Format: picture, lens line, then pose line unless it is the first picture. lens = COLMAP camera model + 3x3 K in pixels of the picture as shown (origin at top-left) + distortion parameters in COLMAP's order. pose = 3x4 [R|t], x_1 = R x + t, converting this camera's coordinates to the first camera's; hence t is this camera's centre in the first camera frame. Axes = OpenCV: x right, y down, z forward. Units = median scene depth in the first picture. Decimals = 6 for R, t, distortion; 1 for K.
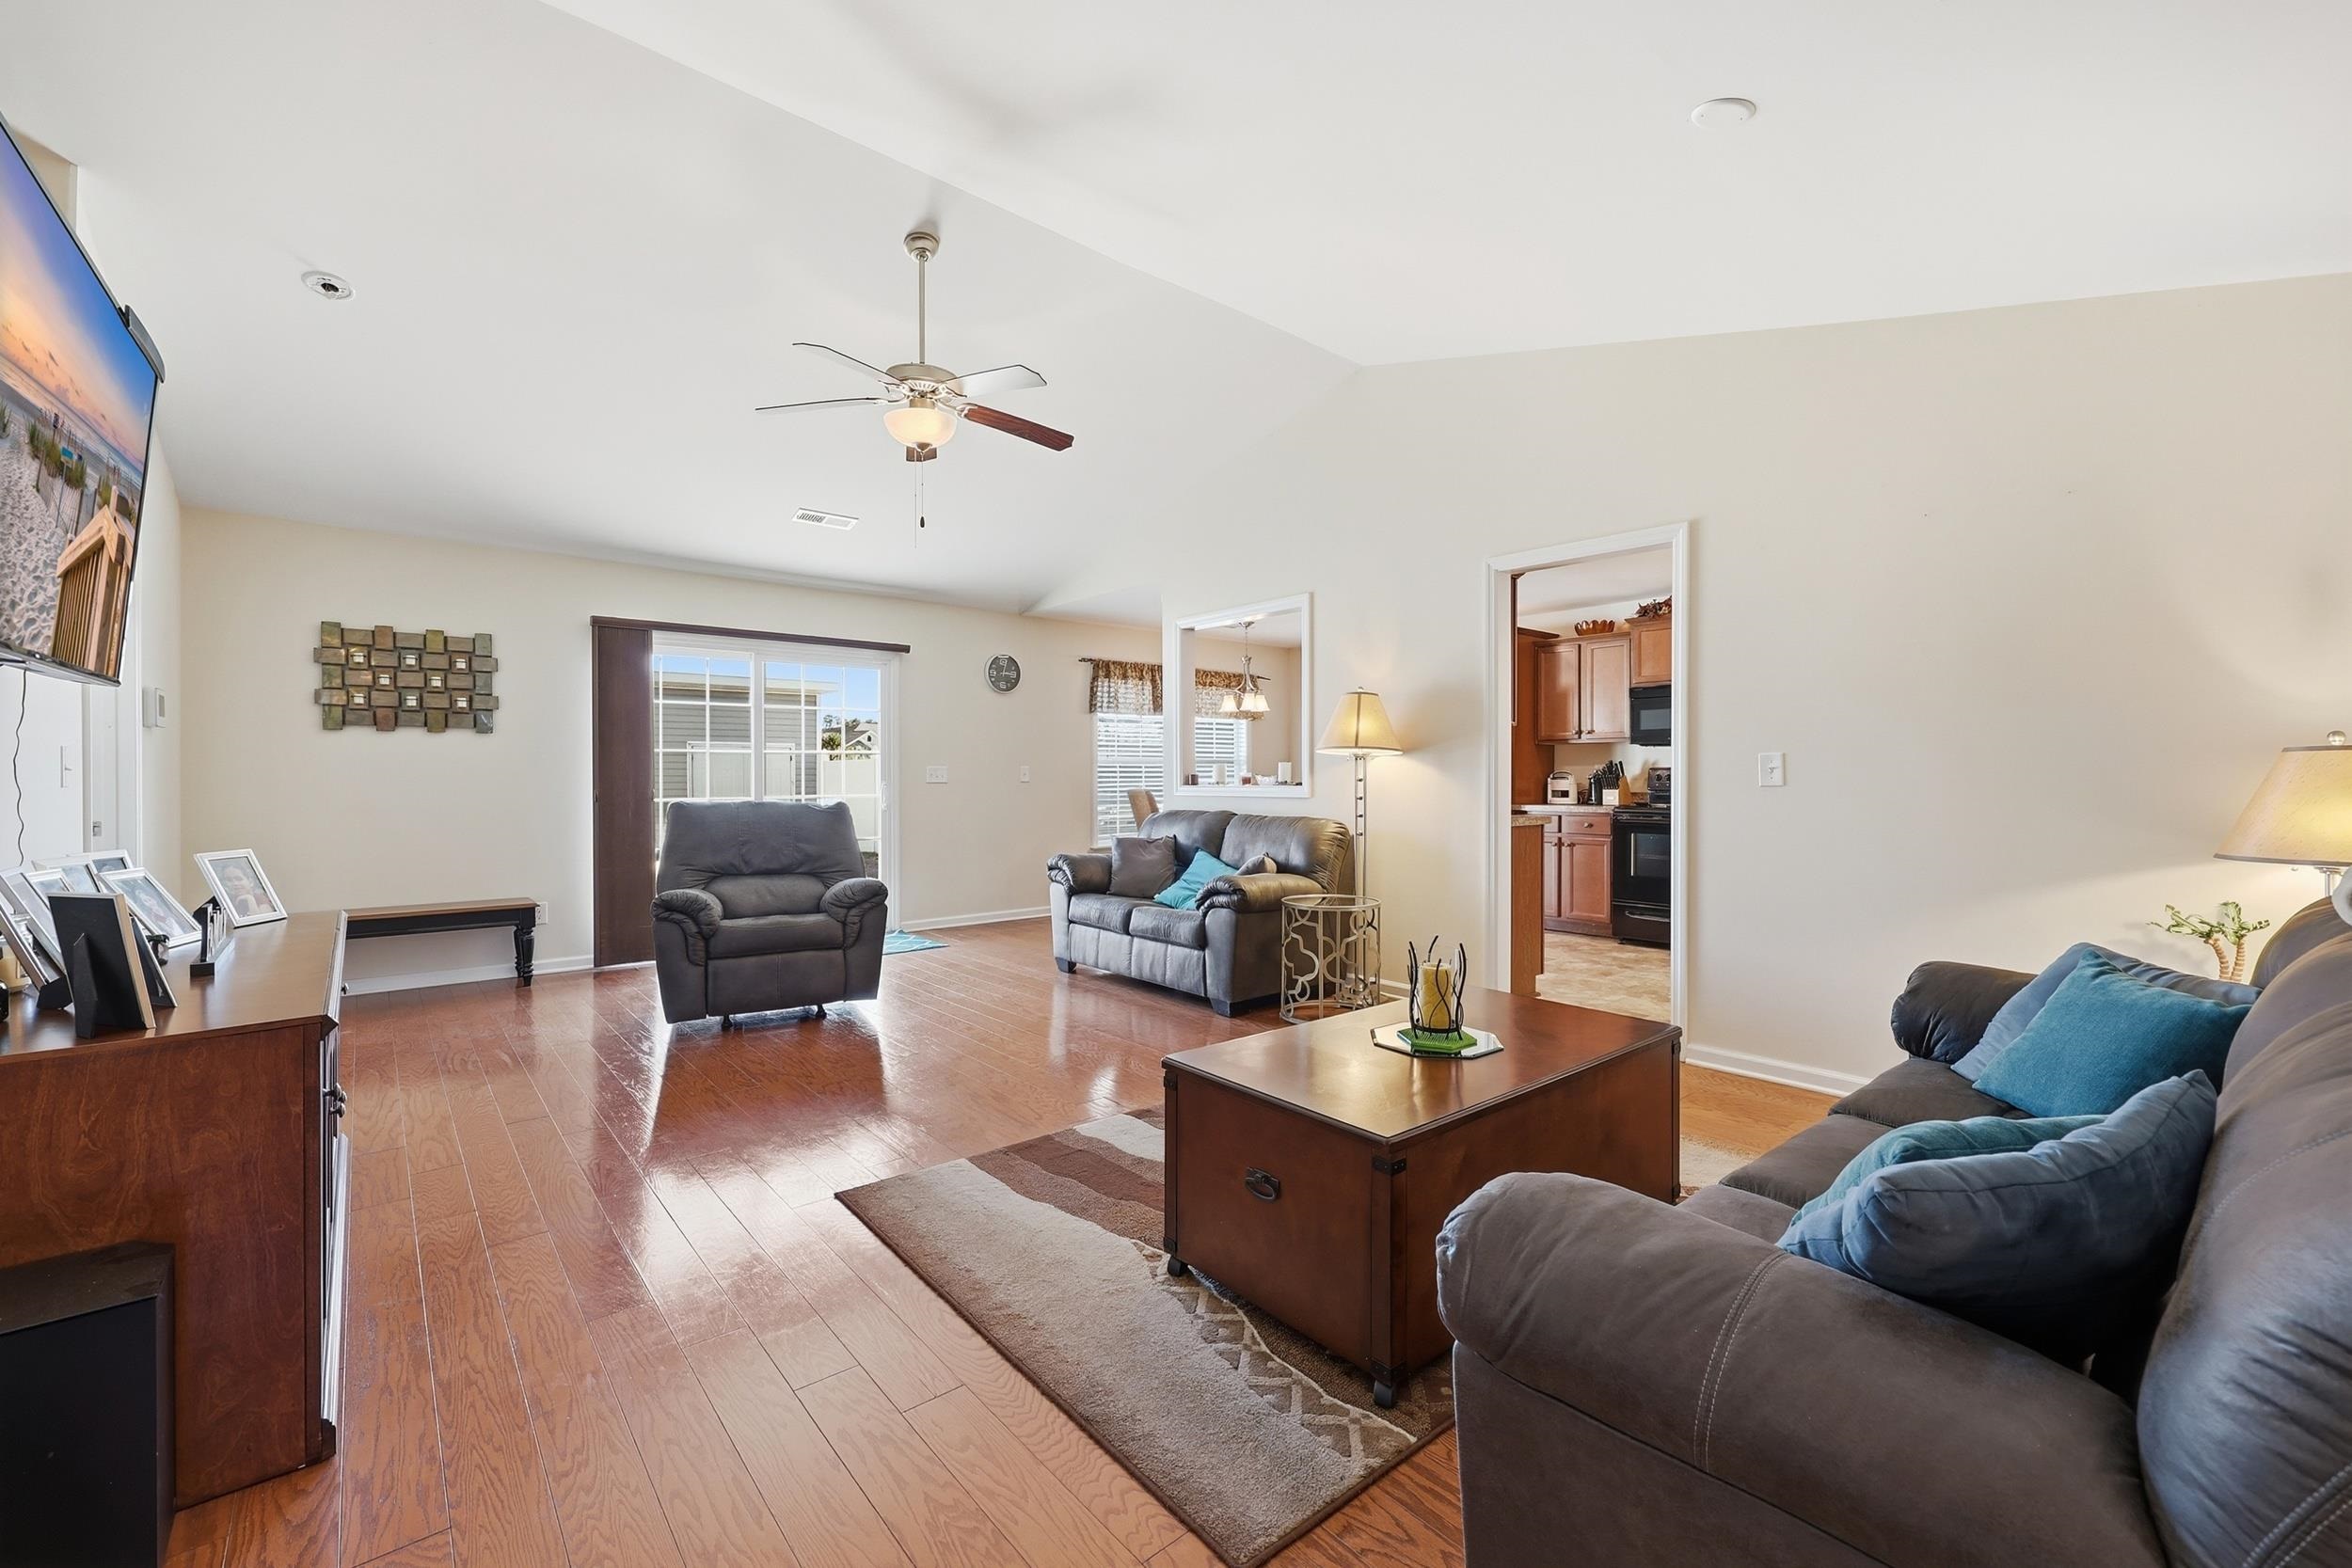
lens RADIAL K [[975.6, 0, 1196.2], [0, 975.6, 787.6], [0, 0, 1]] dist [-0.002597, -0.000729]
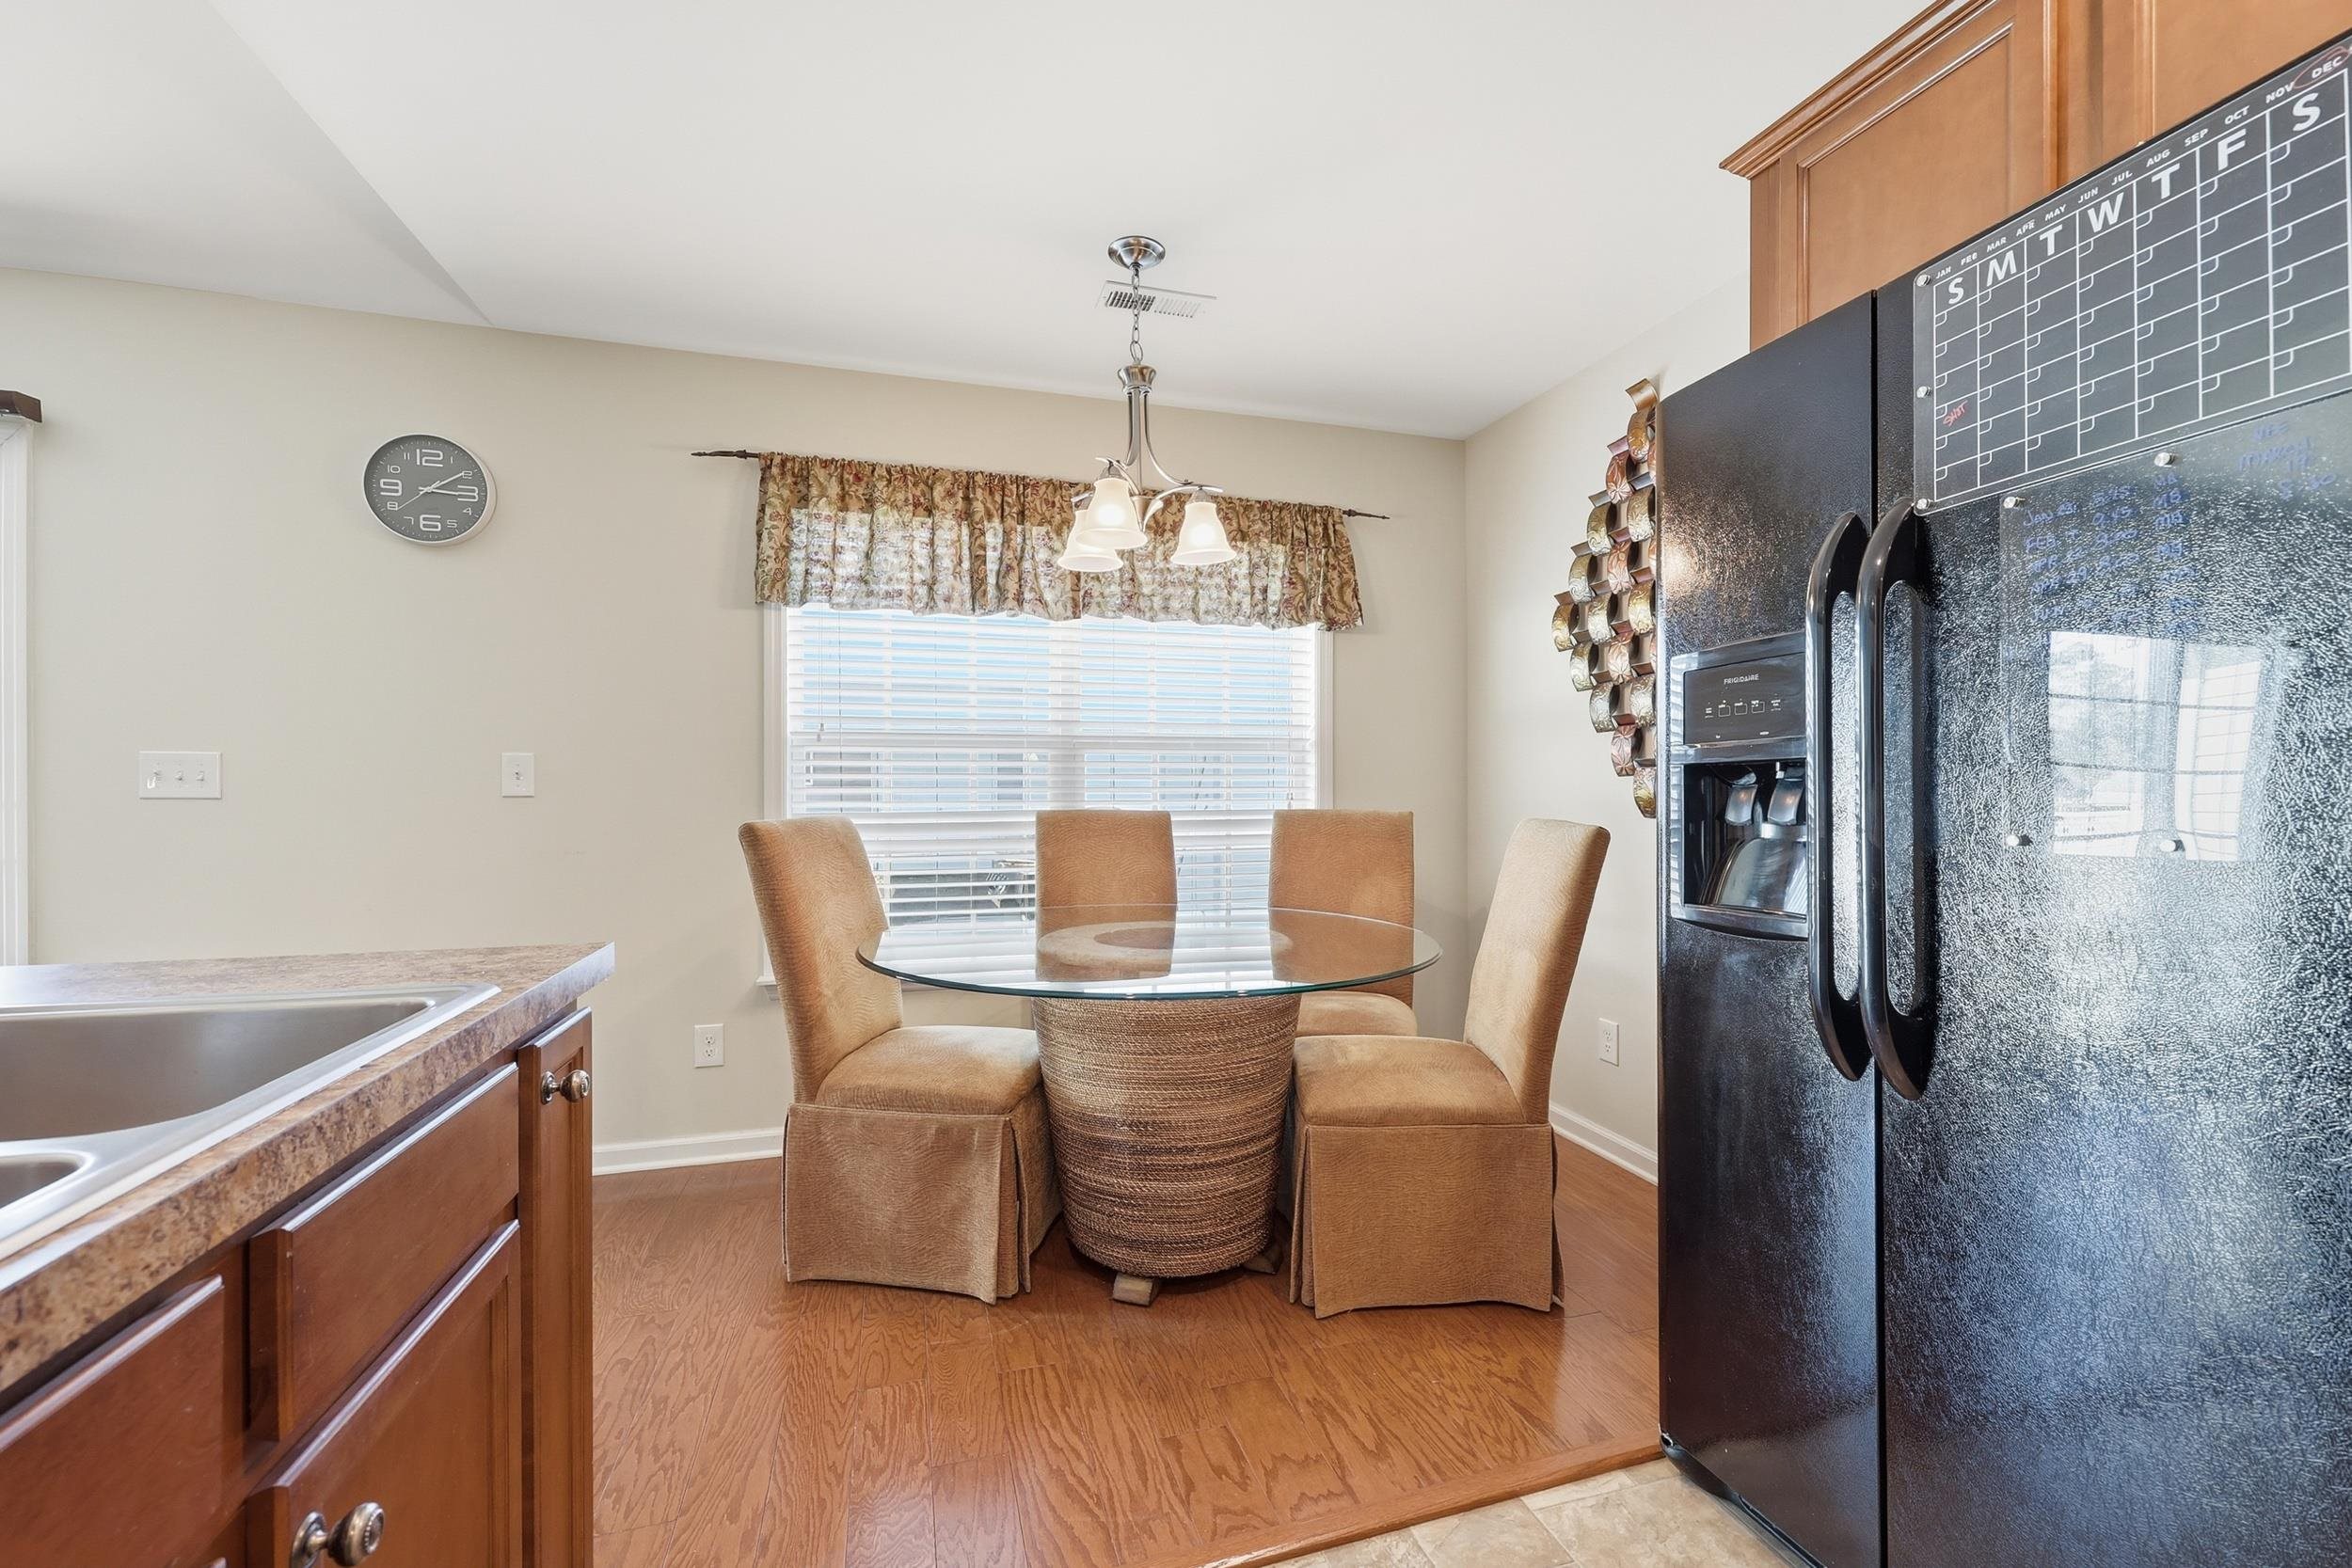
lens RADIAL K [[969.8, 0, 1183.3], [0, 969.8, 787.1], [0, 0, 1]] dist [0.000659, -0.000527]
pose [[0.913001, 0.003701, -0.407940, 0.274863], [-0.008447, 0.999916, -0.009834, -0.010821], [0.407869, 0.012424, 0.912956, 1.119785]]
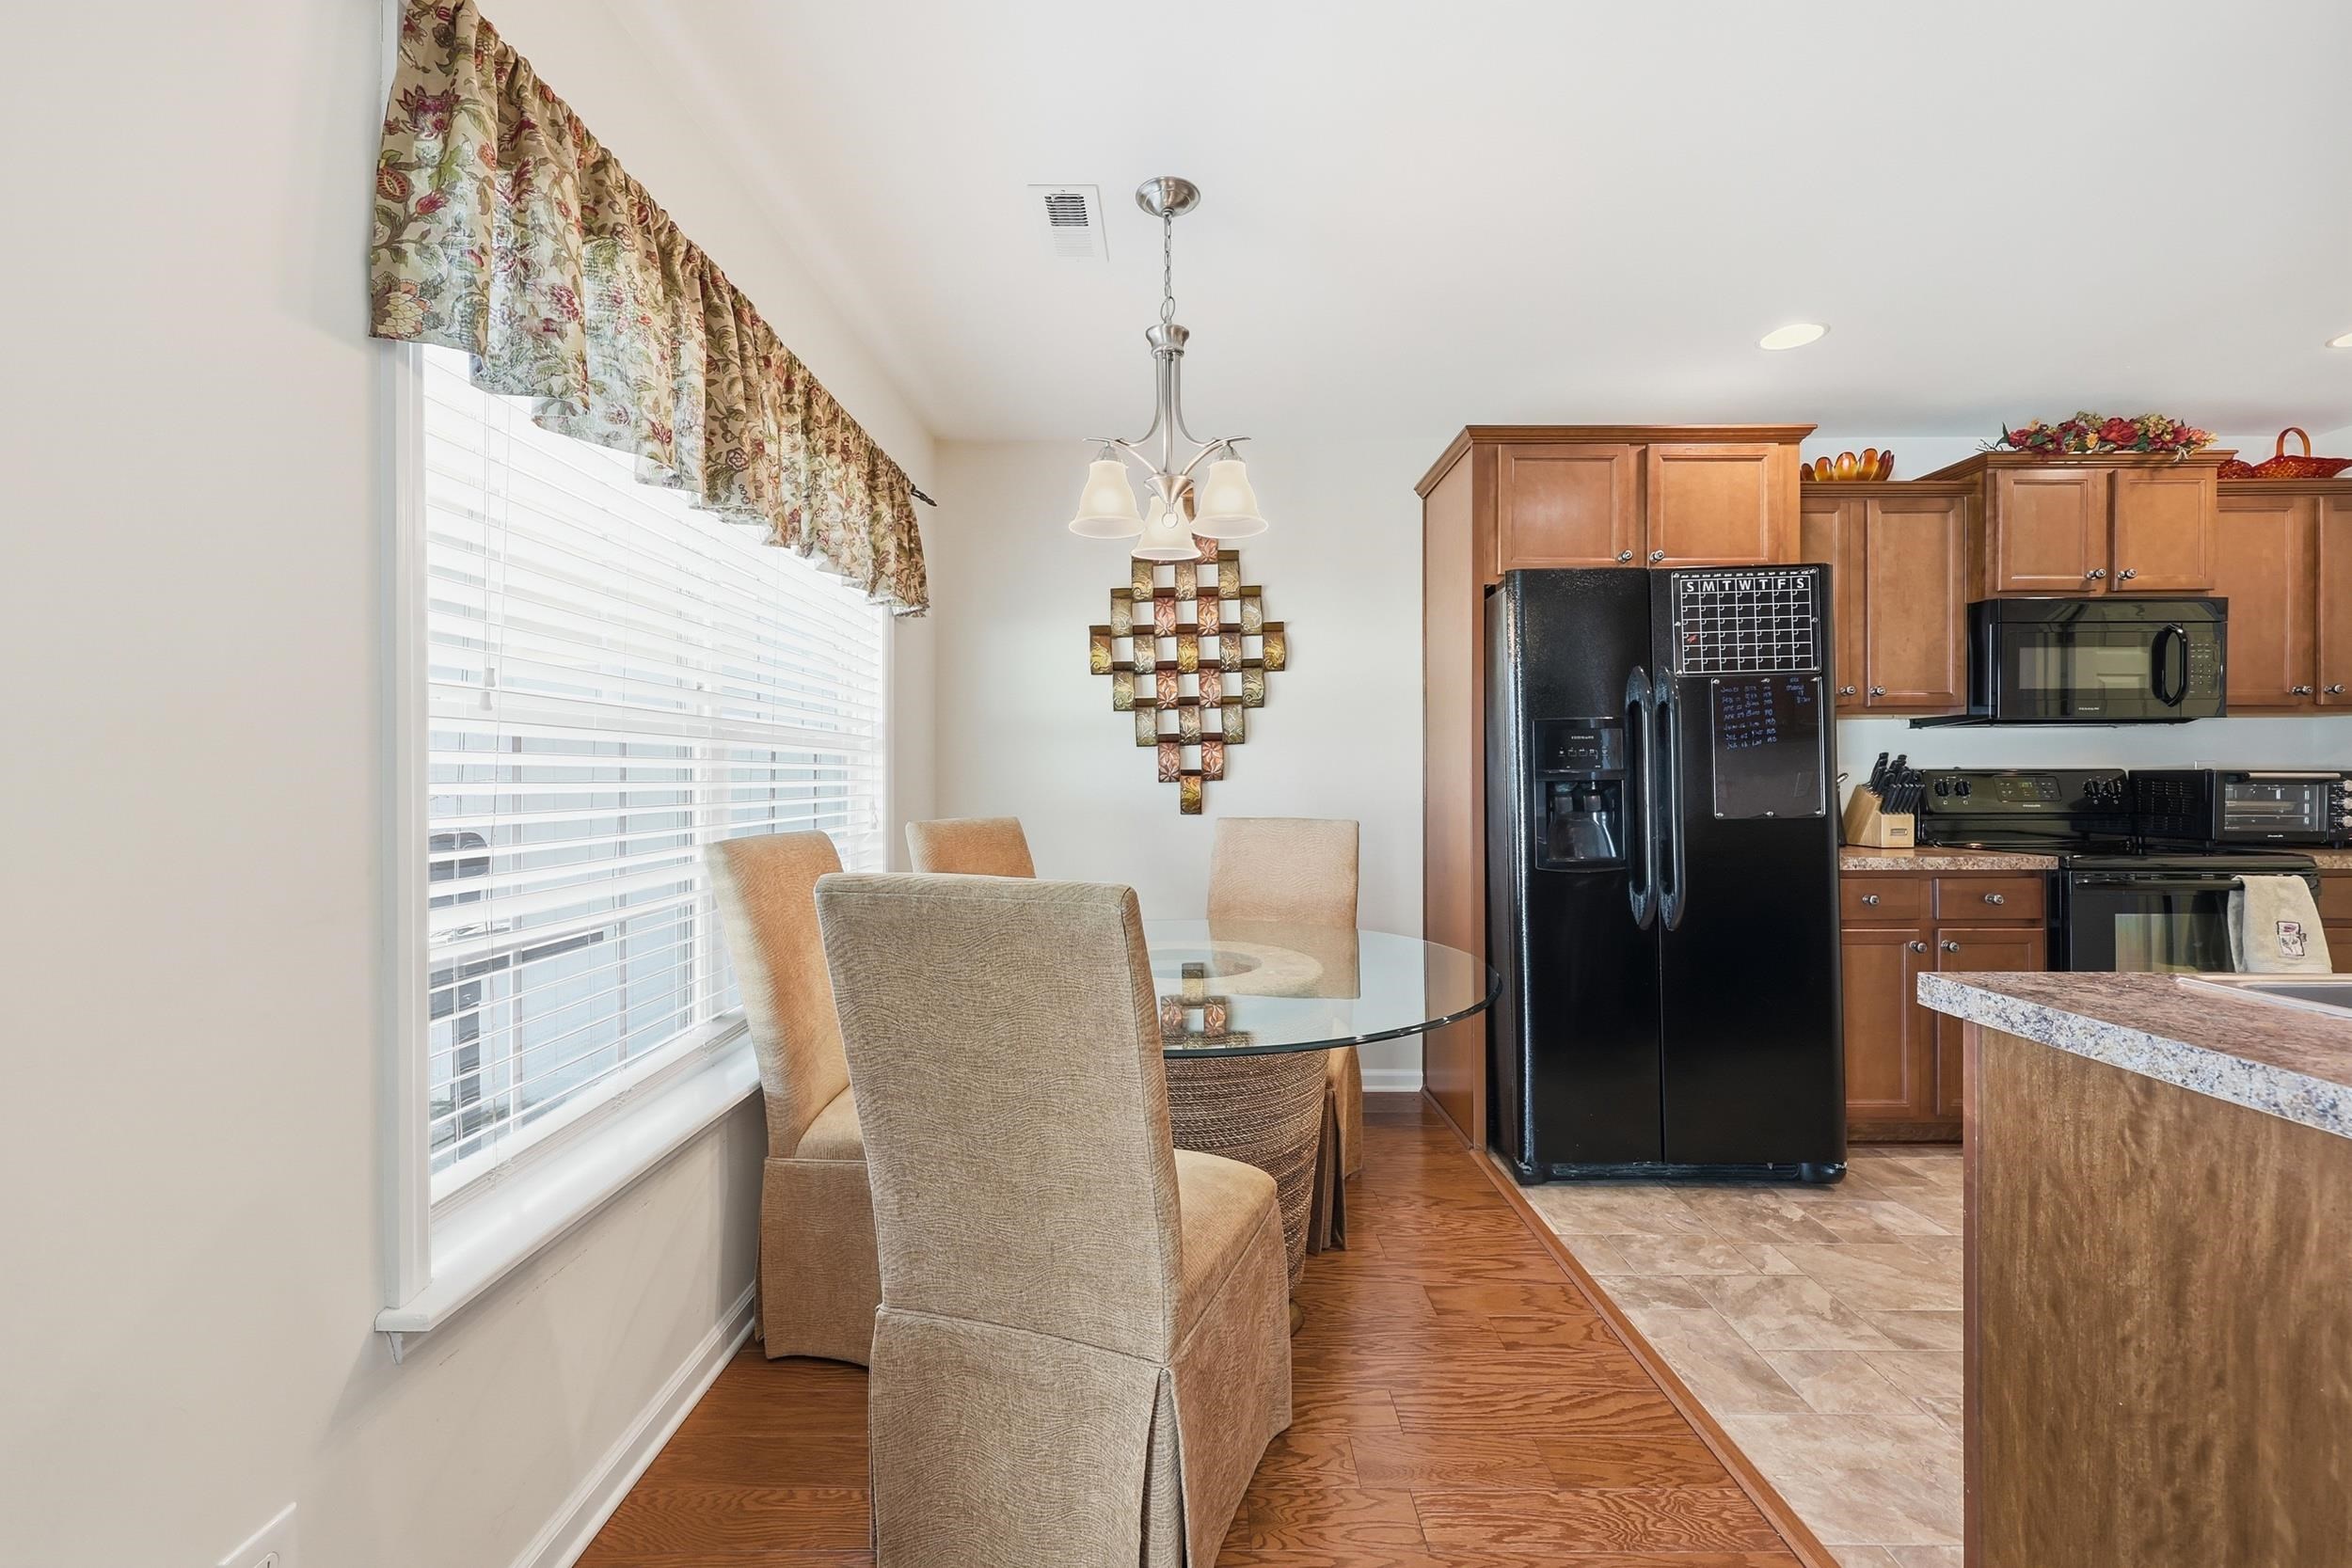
lens RADIAL K [[958.8, 0, 1176.0], [0, 958.8, 784.0], [0, 0, 1]] dist [-0.001821, -0.000221]
pose [[0.652334, -0.002623, 0.757927, -0.212971], [0.007350, 0.999969, -0.002866, -0.020239], [-0.757896, 0.007441, 0.652333, 1.258678]]
